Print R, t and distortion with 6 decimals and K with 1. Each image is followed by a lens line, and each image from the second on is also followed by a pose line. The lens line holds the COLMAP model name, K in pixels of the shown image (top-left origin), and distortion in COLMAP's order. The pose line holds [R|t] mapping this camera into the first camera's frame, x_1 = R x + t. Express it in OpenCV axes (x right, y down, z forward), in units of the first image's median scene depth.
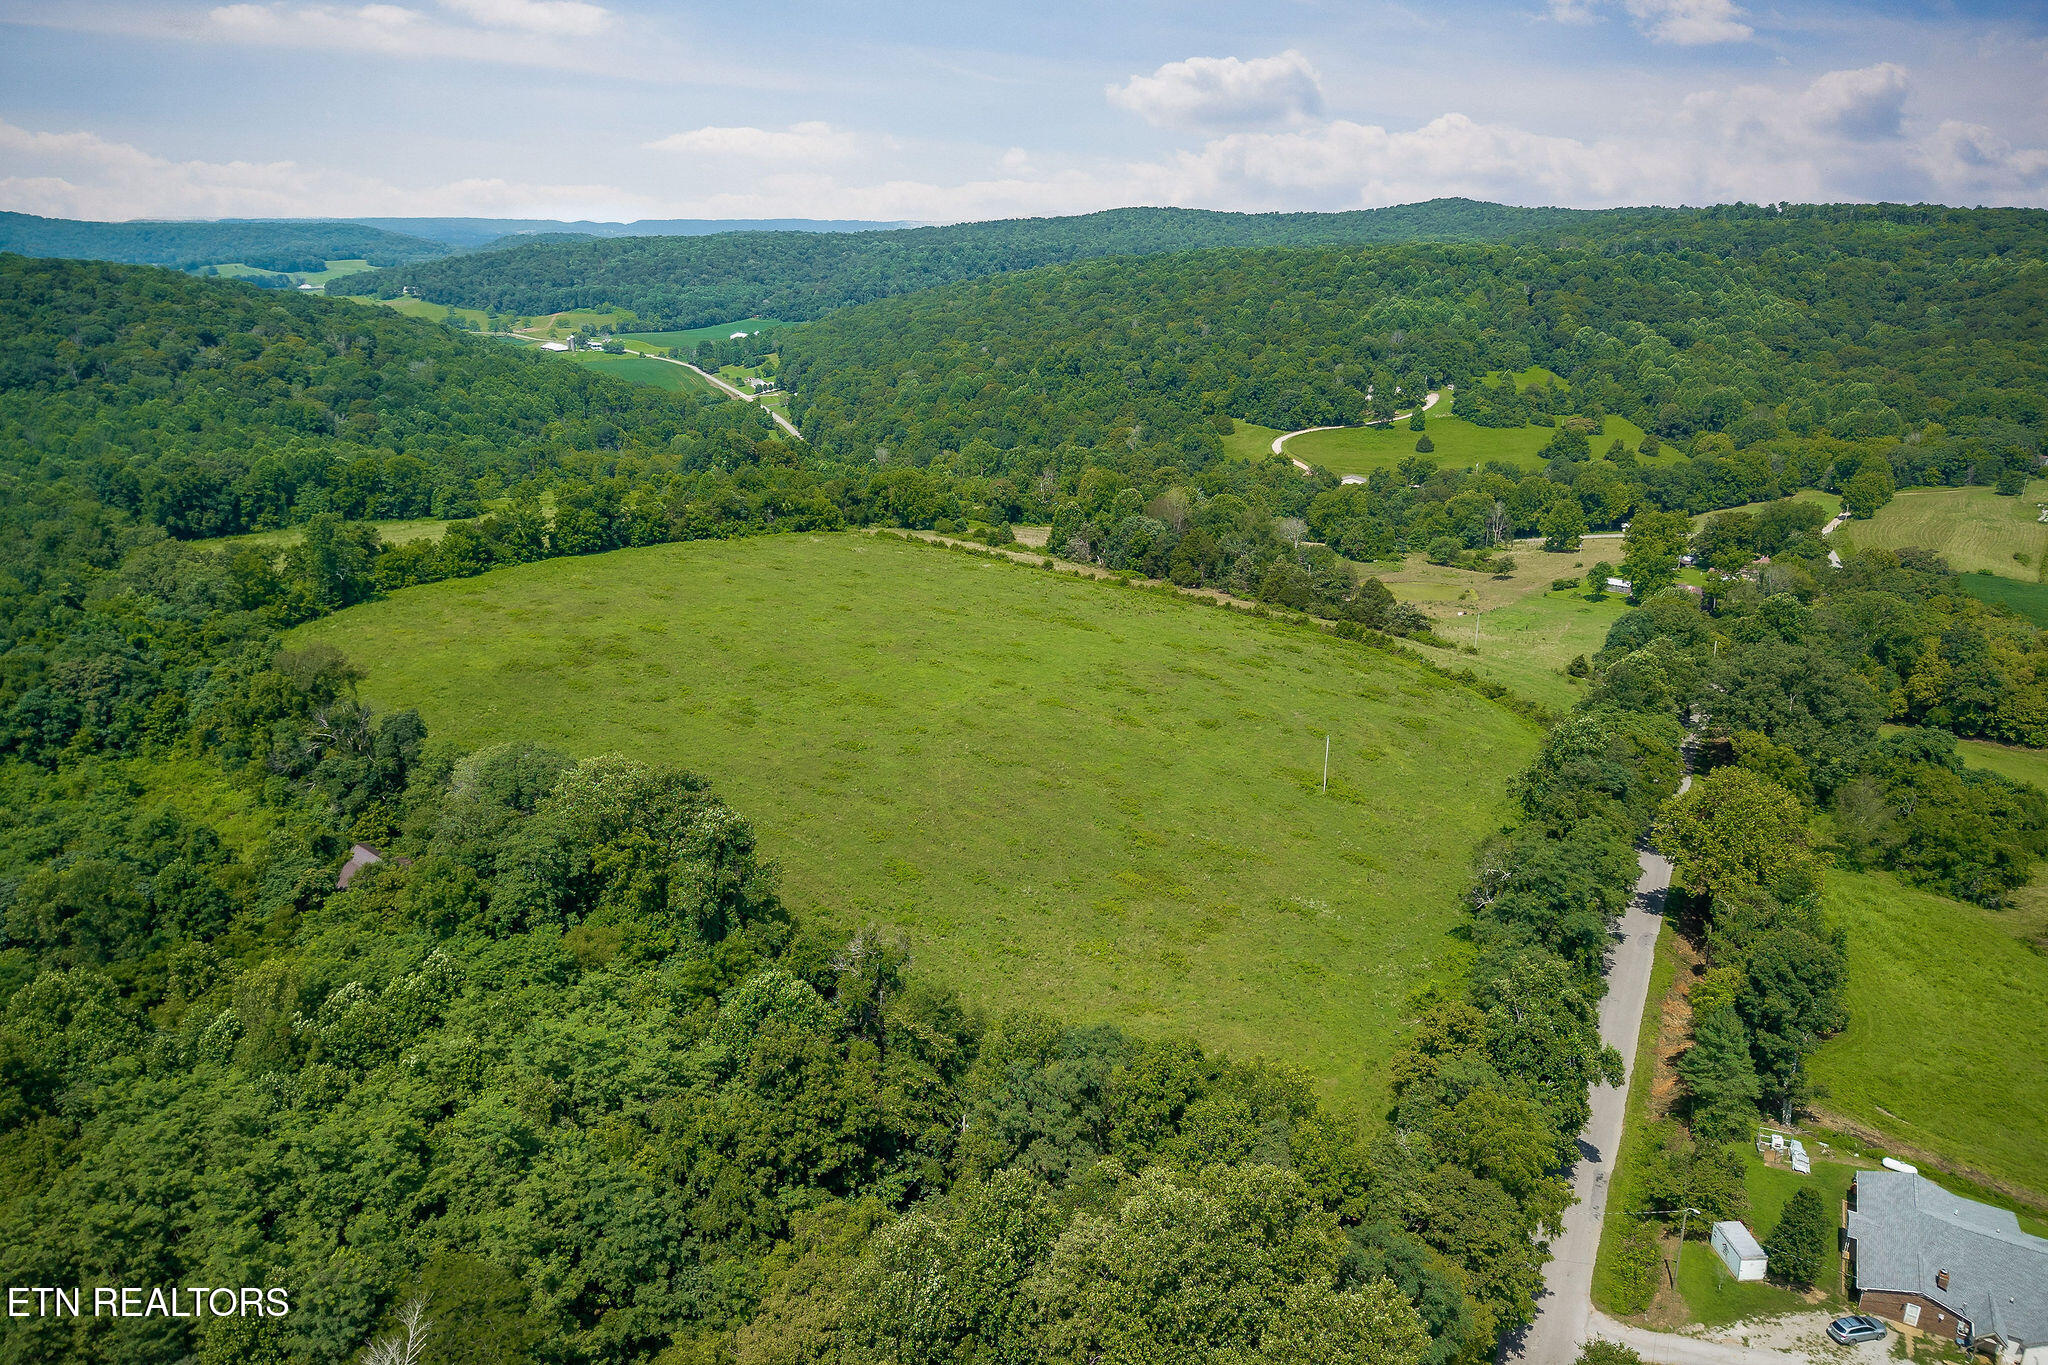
lens RADIAL K [[1380.3, 0, 1025.0], [0, 1380.3, 659.9], [0, 0, 1]] dist [0.045624, -0.041235]
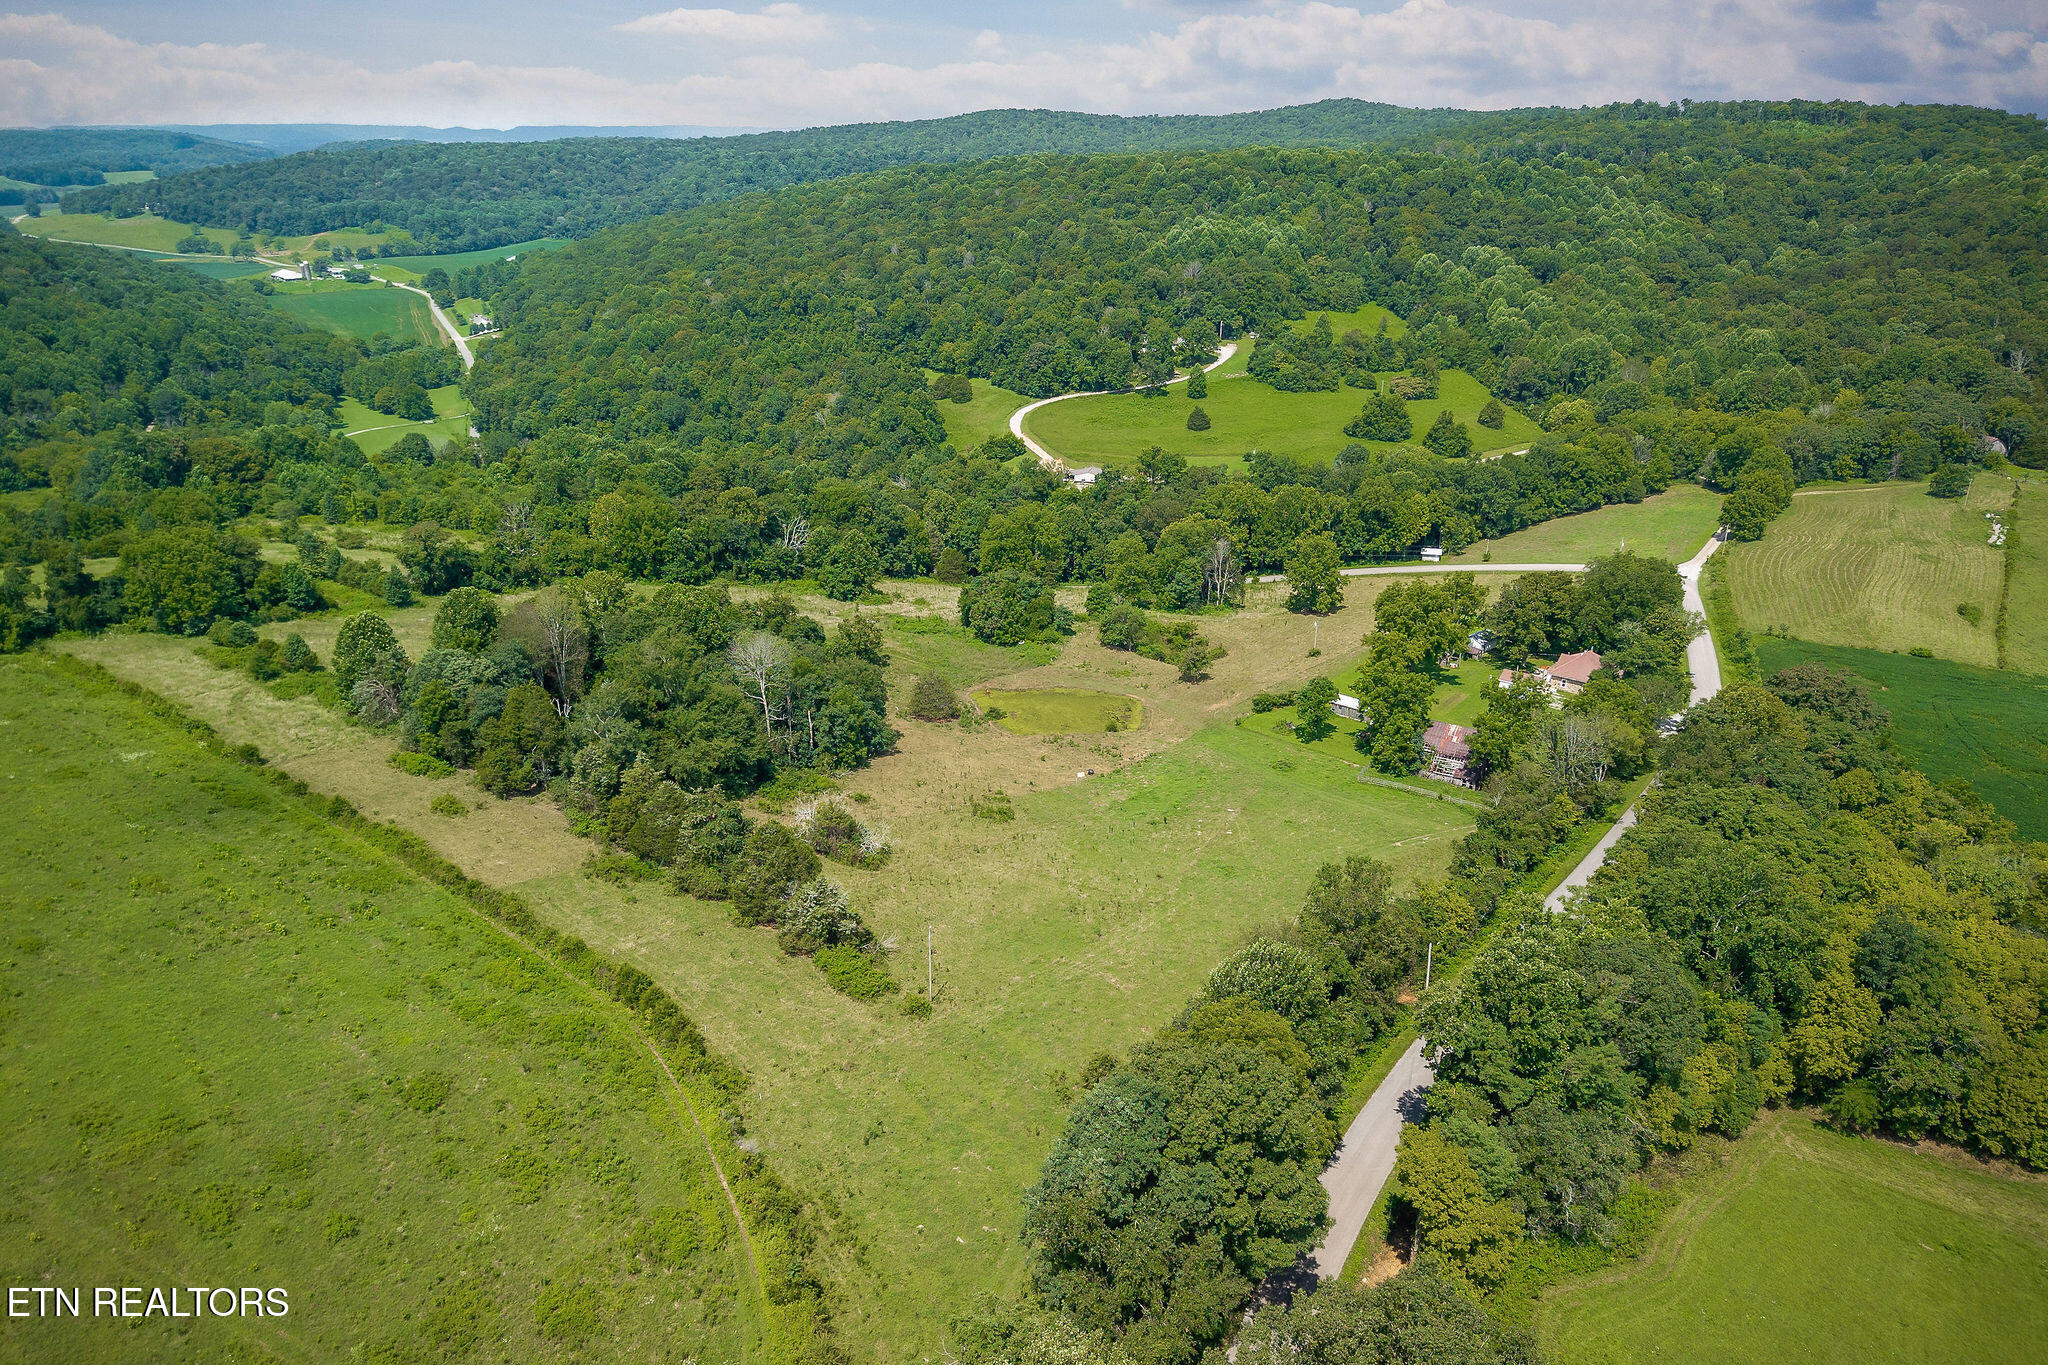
lens RADIAL K [[1393.1, 0, 1024.0], [0, 1393.1, 682.5], [0, 0, 1]] dist [0.042445, -0.039175]
pose [[0.998404, -0.022997, 0.051577, 0.133334], [0.019306, 0.997292, 0.070960, -0.060044], [-0.053069, -0.069851, 0.996145, 0.208360]]
